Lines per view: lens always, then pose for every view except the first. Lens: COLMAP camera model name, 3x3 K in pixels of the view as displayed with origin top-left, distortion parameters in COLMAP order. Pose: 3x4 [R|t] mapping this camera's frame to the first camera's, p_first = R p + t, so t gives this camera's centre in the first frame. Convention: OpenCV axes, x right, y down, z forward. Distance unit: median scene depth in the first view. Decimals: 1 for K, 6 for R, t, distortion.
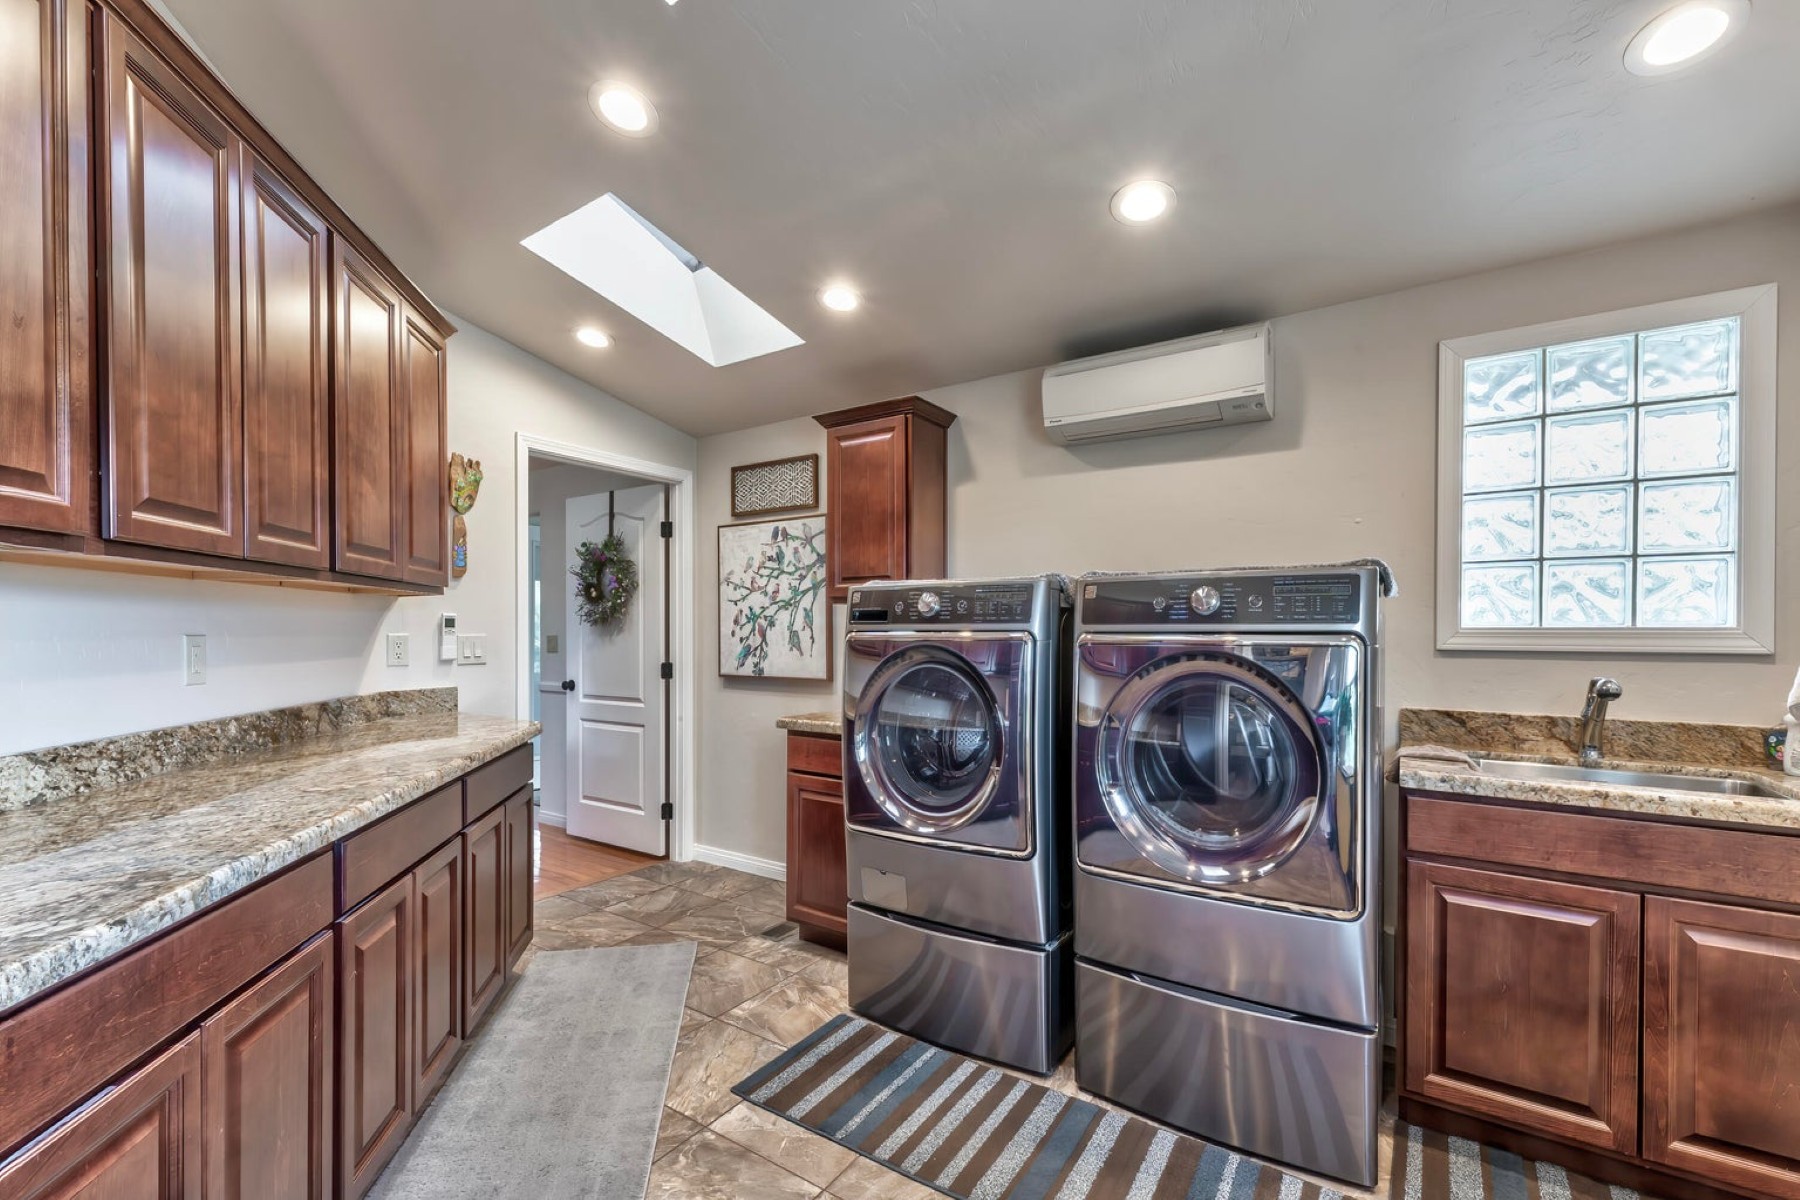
lens RADIAL K [[758.0, 0, 894.3], [0, 758.0, 633.0], [0, 0, 1]] dist [0.010469, -0.001354]
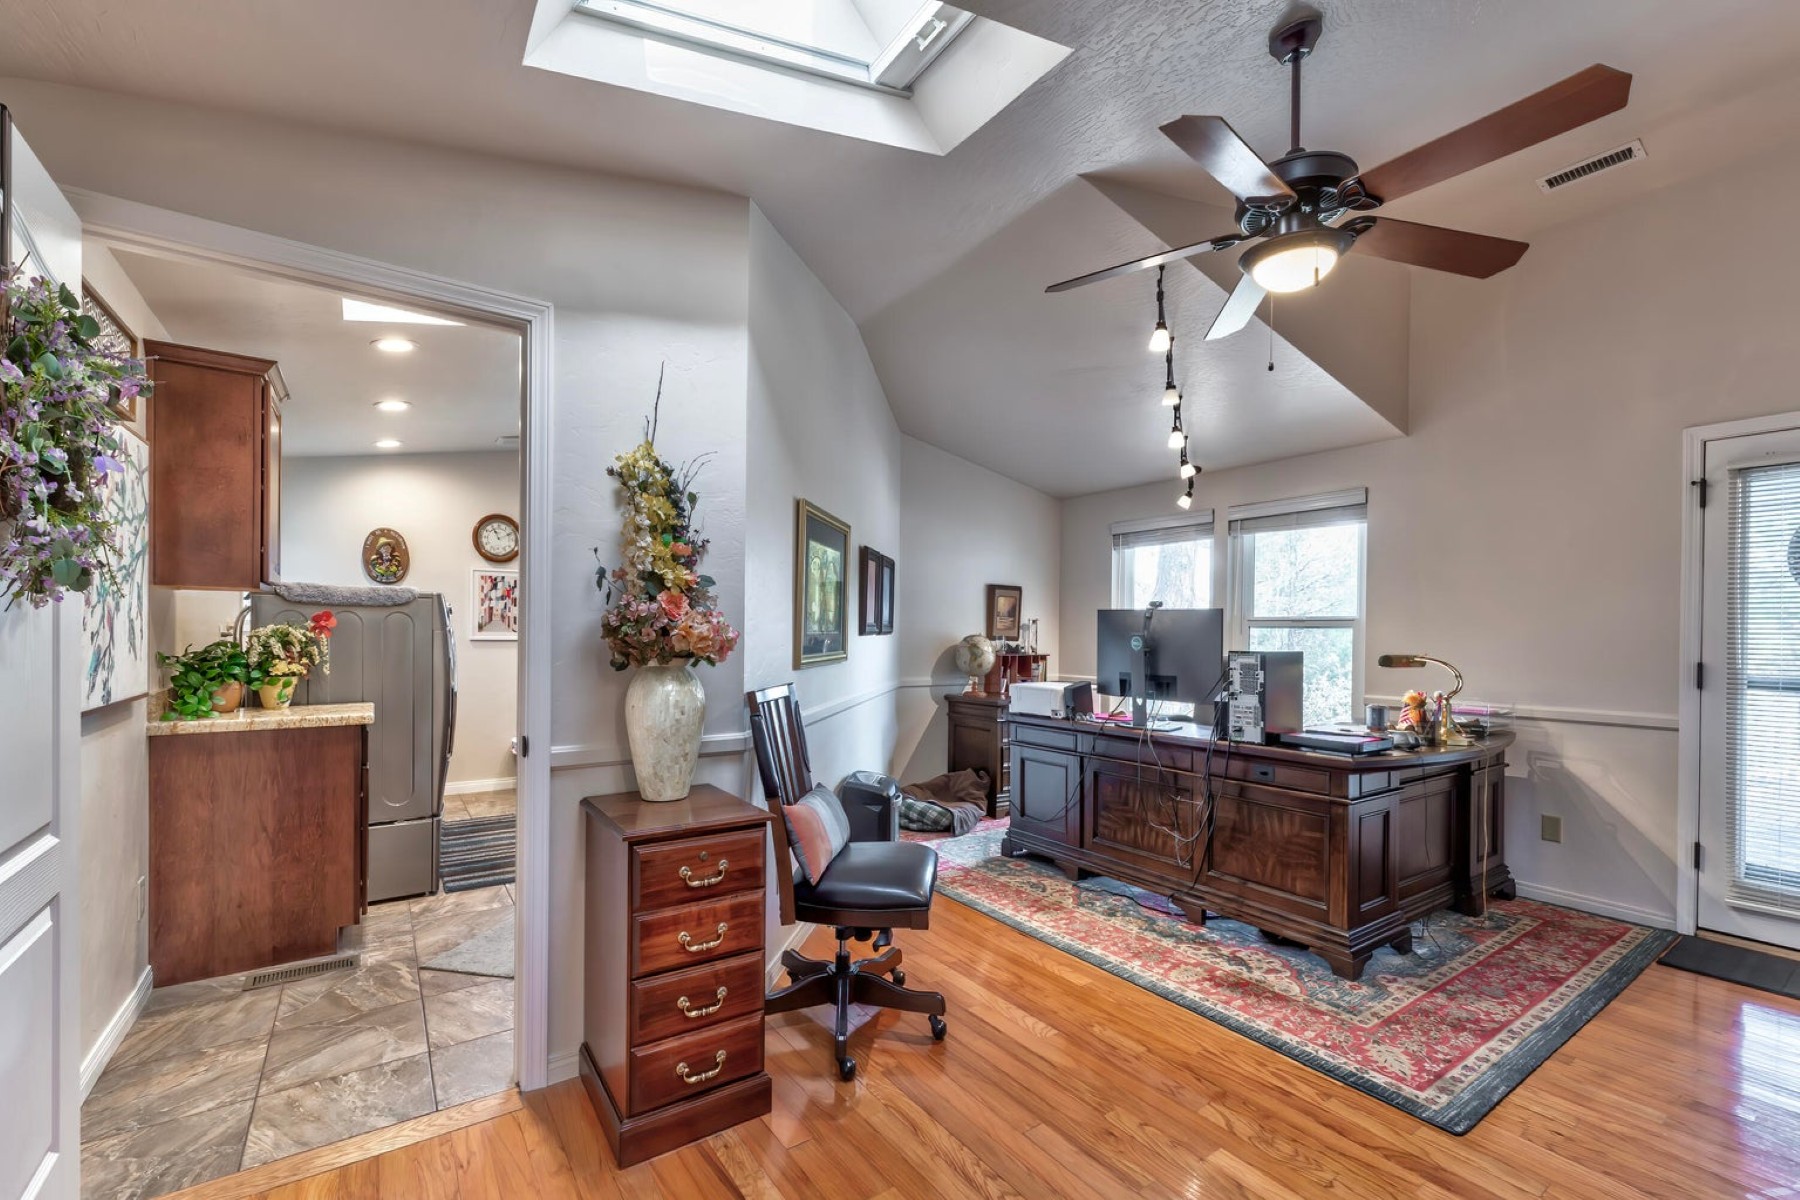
lens RADIAL K [[758.0, 0, 897.0], [0, 758.0, 631.0], [0, 0, 1]] dist [0.010469, -0.001354]
pose [[-0.930040, -0.011729, 0.367270, -1.069331], [-0.010477, 0.999931, 0.005404, -0.005139], [-0.367308, 0.001178, -0.930098, 1.568653]]
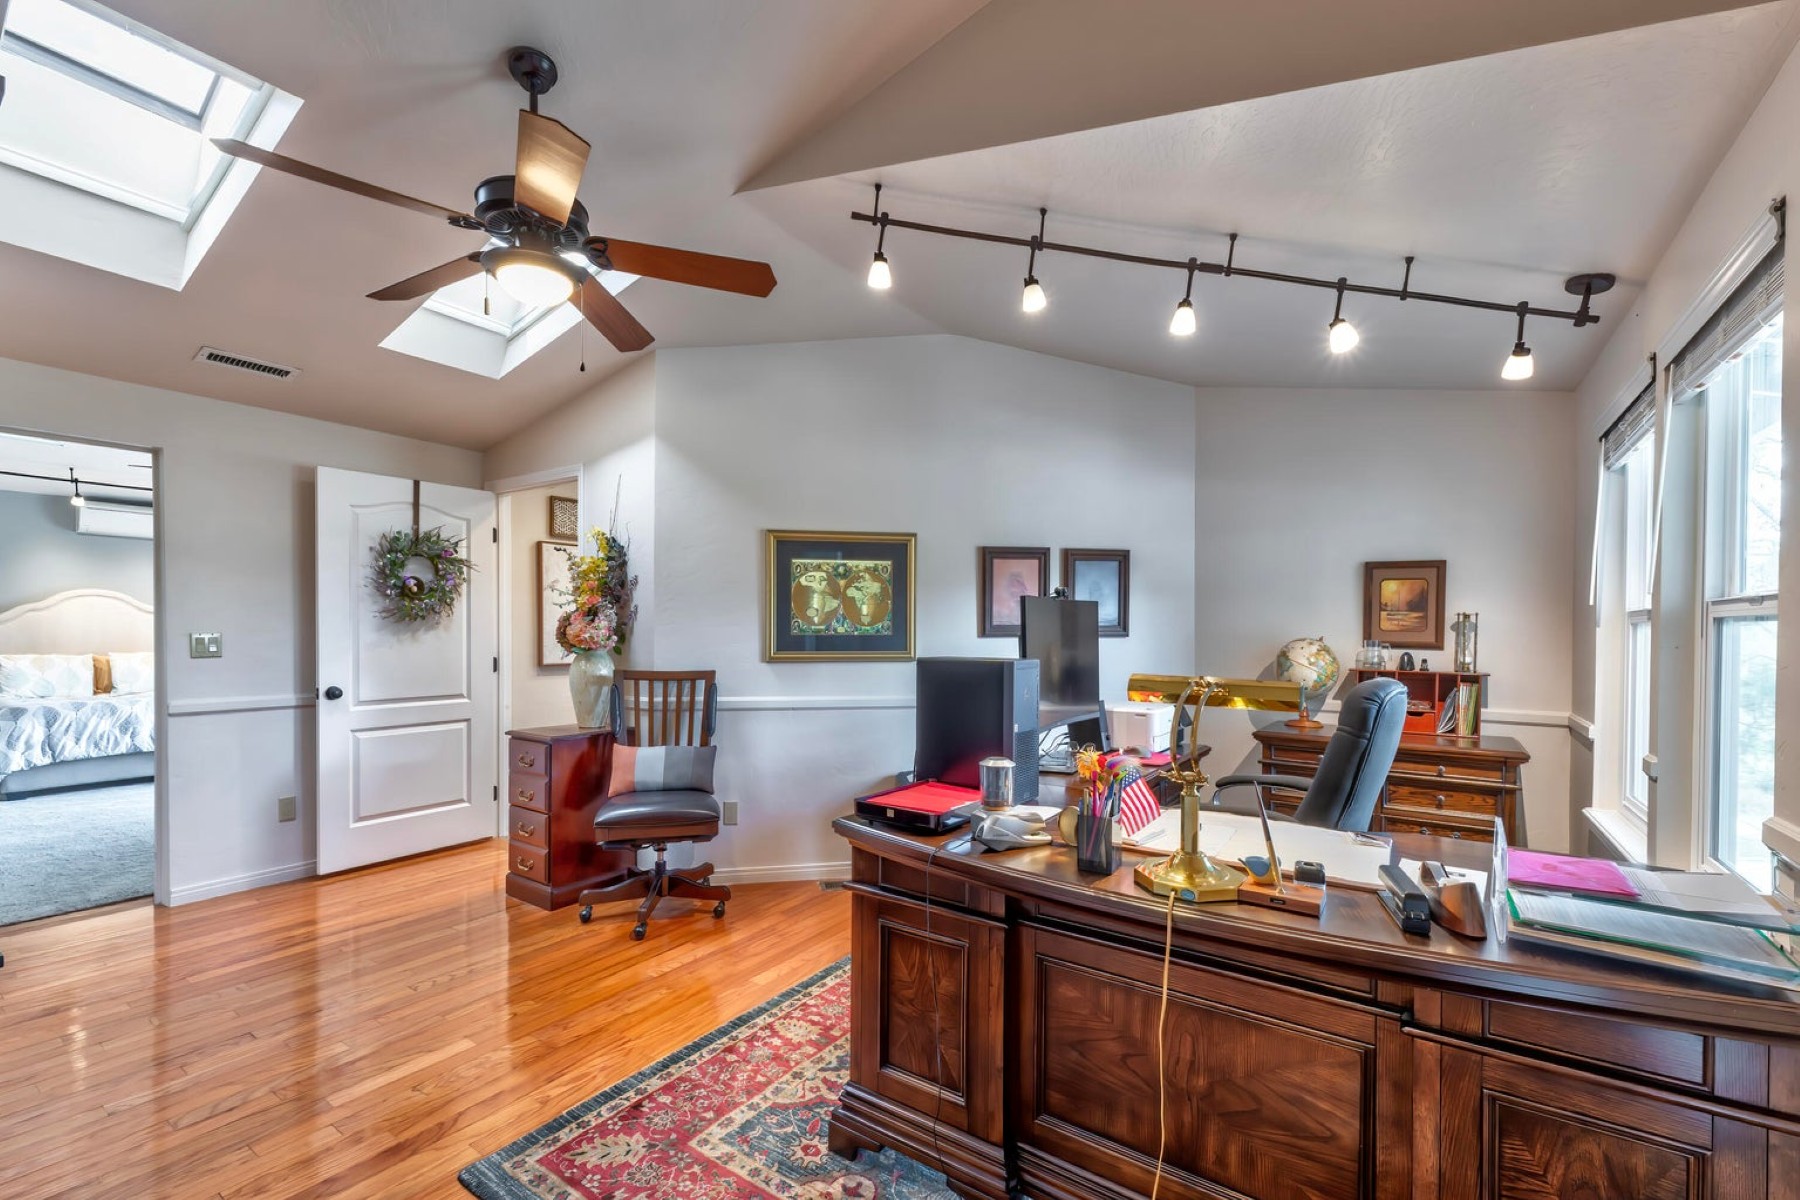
lens RADIAL K [[758.0, 0, 890.3], [0, 758.0, 629.2], [0, 0, 1]] dist [0.010469, -0.001354]
pose [[0.013530, -0.002135, 0.999906, -1.799647], [-0.001986, 0.999996, 0.002162, -0.006513], [-0.999906, -0.002015, 0.013526, 0.544664]]
